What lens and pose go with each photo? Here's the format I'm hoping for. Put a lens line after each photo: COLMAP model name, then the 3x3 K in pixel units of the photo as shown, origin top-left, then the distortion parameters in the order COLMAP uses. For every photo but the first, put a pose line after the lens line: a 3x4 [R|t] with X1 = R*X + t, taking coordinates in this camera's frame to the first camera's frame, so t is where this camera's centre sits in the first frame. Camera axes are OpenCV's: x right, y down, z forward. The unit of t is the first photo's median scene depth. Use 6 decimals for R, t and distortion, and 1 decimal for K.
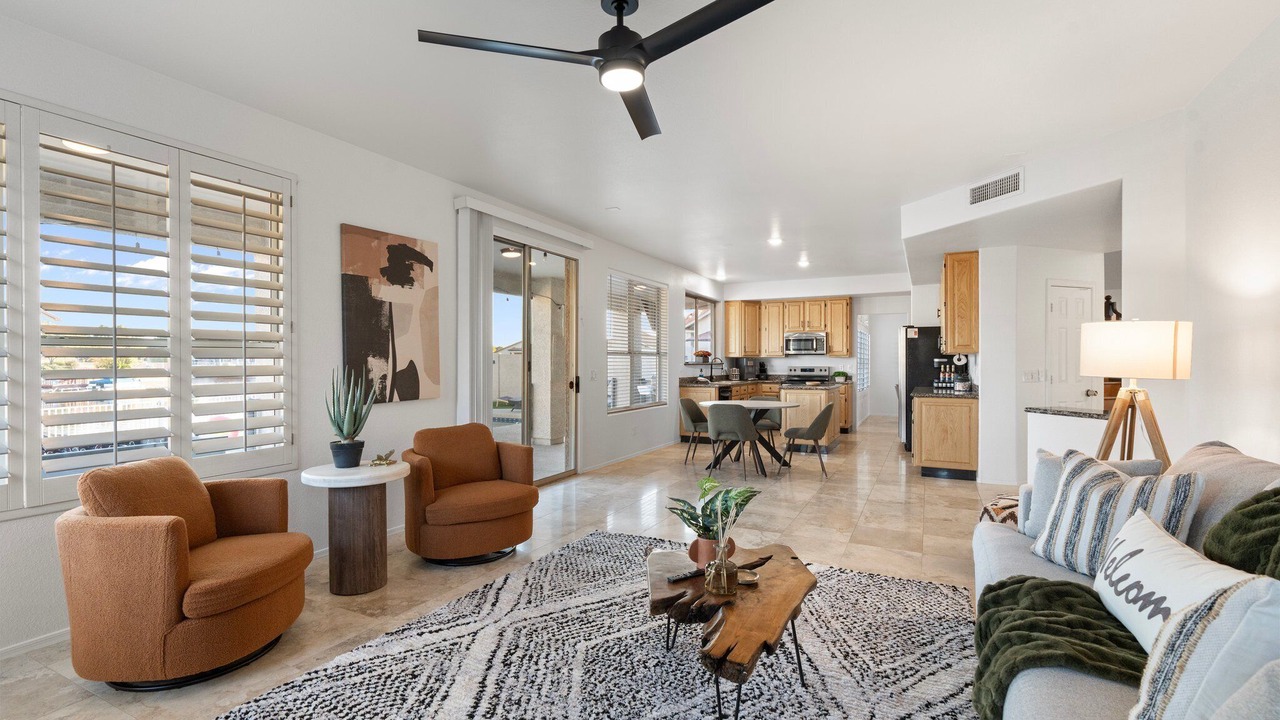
lens RADIAL K [[567.9, 0, 642.6], [0, 567.9, 364.2], [0, 0, 1]] dist [-0.012340, 0.005262]
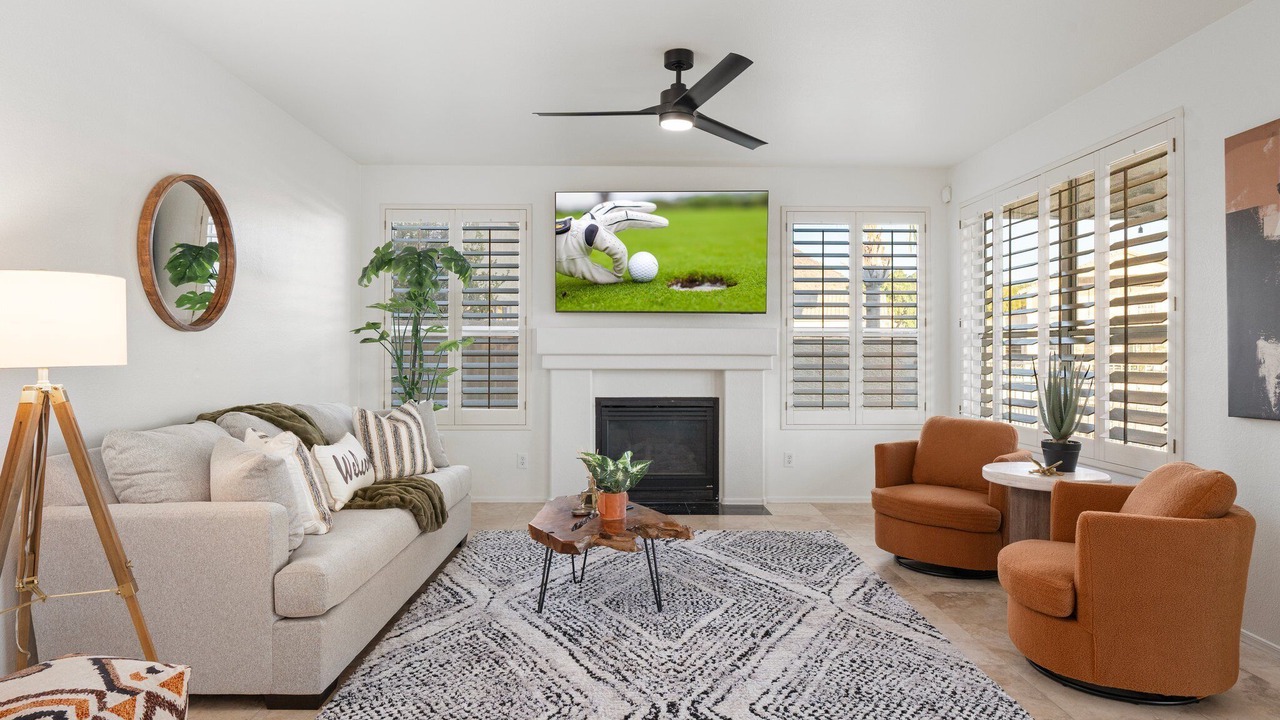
lens RADIAL K [[567.9, 0, 642.6], [0, 567.9, 364.2], [0, 0, 1]] dist [-0.012340, 0.005262]
pose [[-0.867255, 0.003134, -0.497854, 0.593458], [-0.000697, 0.999972, 0.007509, 0.014117], [0.497864, 0.006860, -0.867228, 1.841459]]
